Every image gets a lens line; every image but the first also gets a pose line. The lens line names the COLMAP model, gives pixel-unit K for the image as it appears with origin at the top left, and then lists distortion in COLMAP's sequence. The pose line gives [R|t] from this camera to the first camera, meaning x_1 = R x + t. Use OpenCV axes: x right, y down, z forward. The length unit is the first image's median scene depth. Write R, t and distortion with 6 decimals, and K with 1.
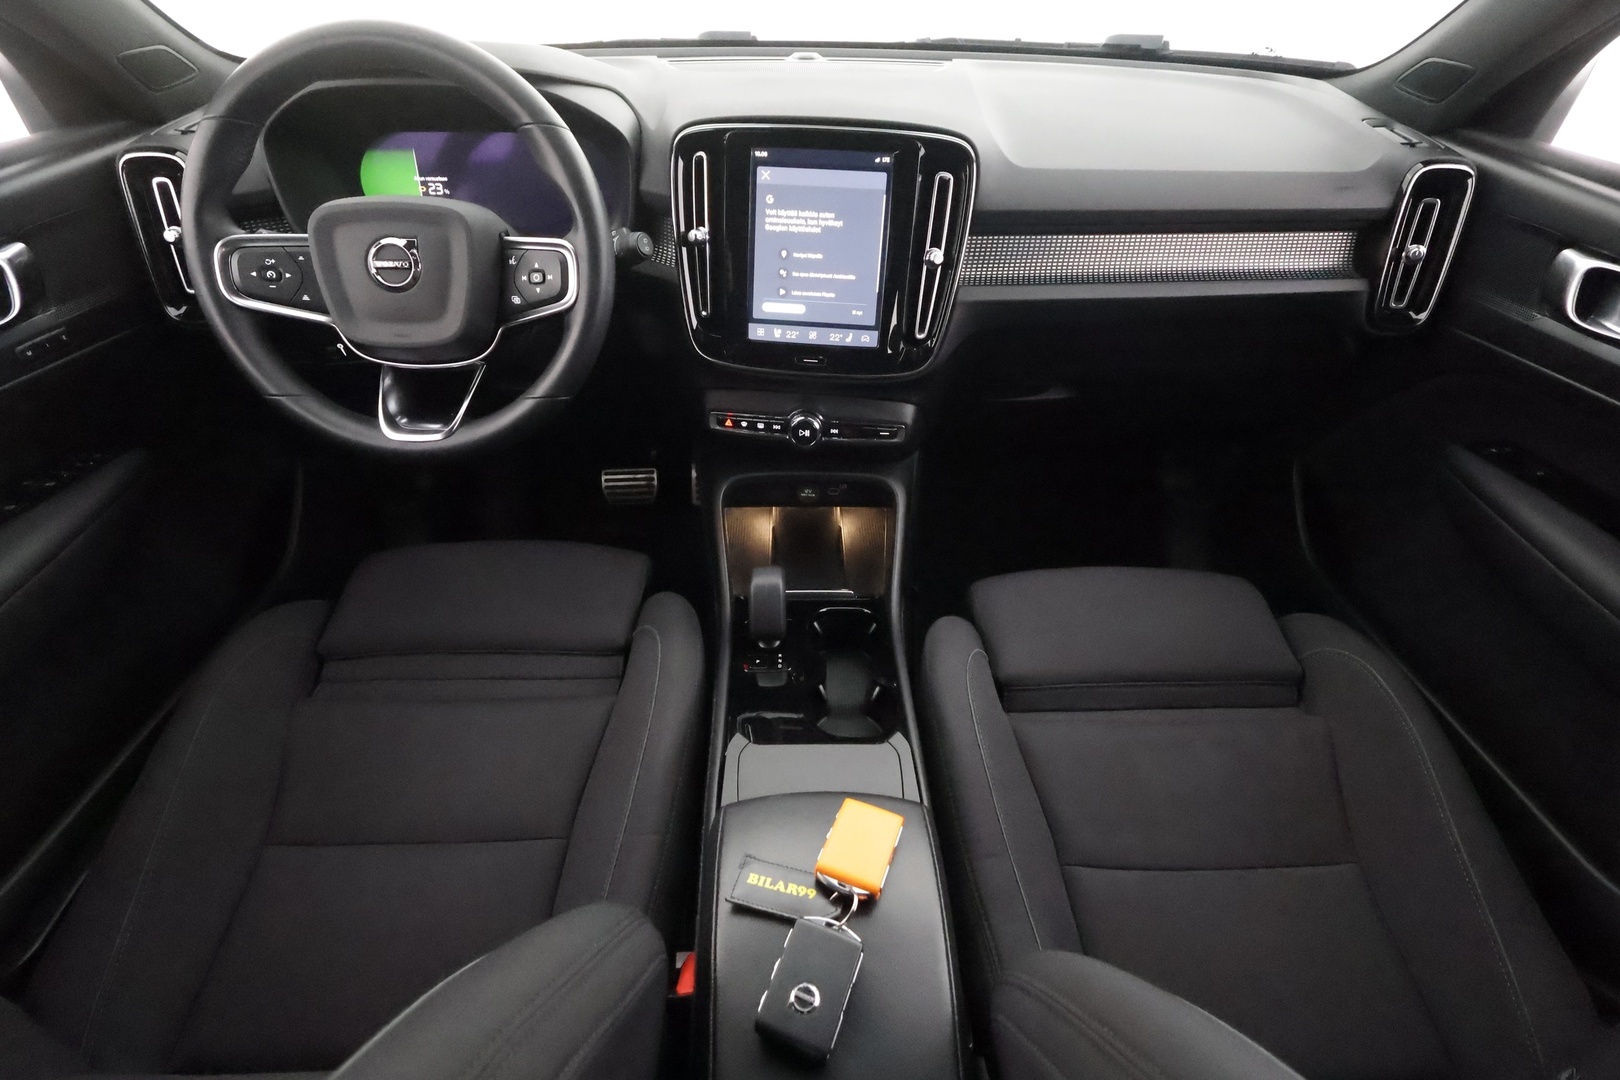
lens RADIAL K [[749.3, 0, 810.0], [0, 749.3, 540.0], [0, 0, 1]] dist [-0.002145, -0.000059]
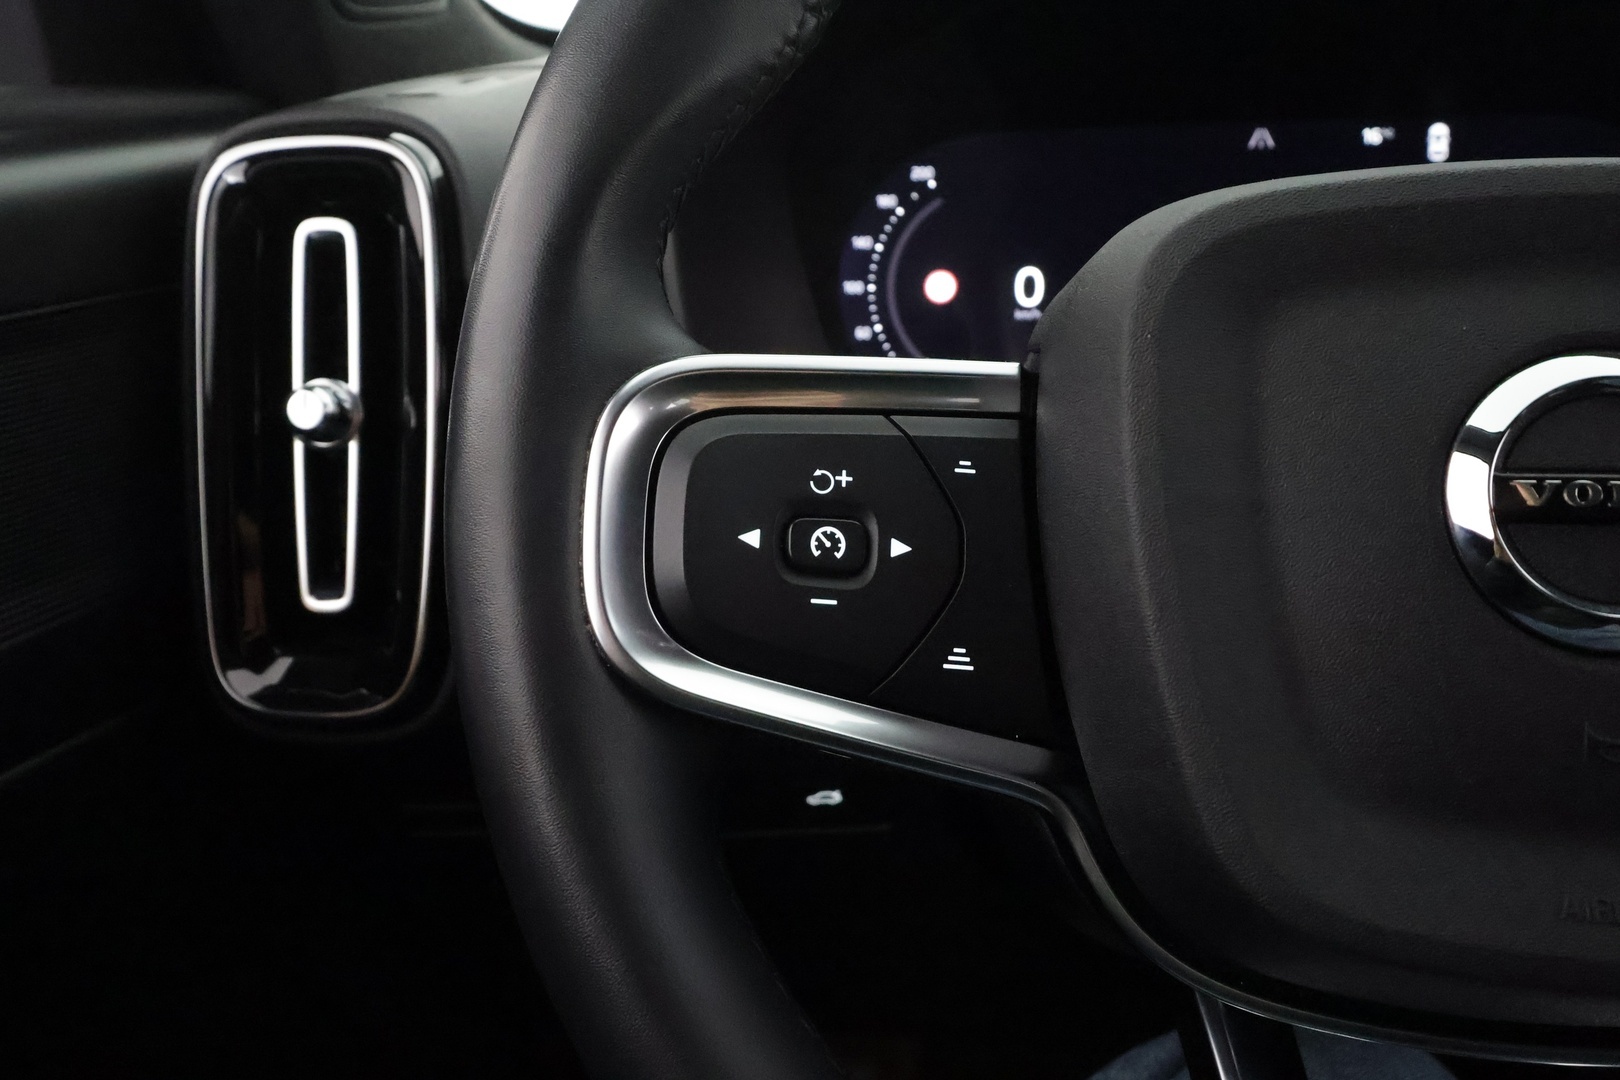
lens RADIAL K [[1342.1, 0, 810.0], [0, 1342.1, 540.0], [0, 0, 1]] dist [-0.066280, -0.000538]
pose [[0.983526, 0.011719, -0.180386, -0.582307], [-0.075074, 0.934248, -0.348632, -0.206247], [0.164439, 0.356431, 0.919737, 0.598815]]
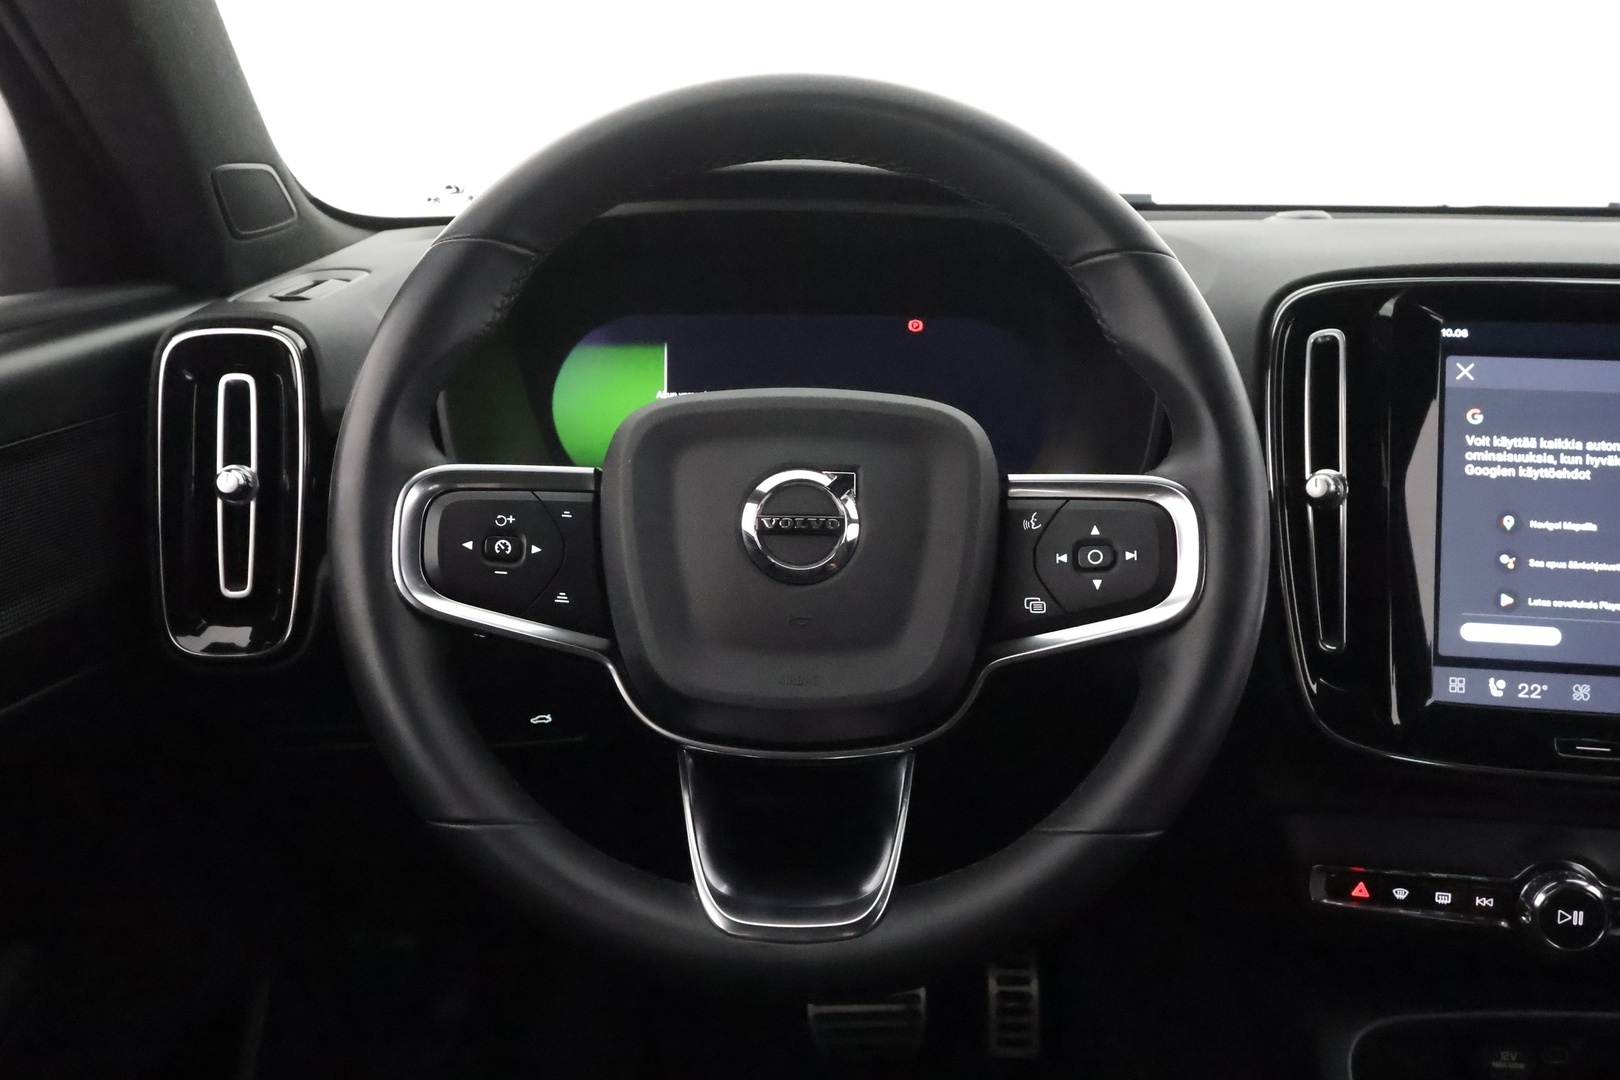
lens RADIAL K [[1277.6, 0, 810.0], [0, 1277.6, 540.0], [0, 0, 1]] dist [-0.007930, -0.002179]
pose [[0.999666, 0.002901, -0.025687, -0.456403], [-0.012735, 0.920008, -0.391693, -0.057027], [0.022495, 0.391890, 0.919737, 0.270191]]
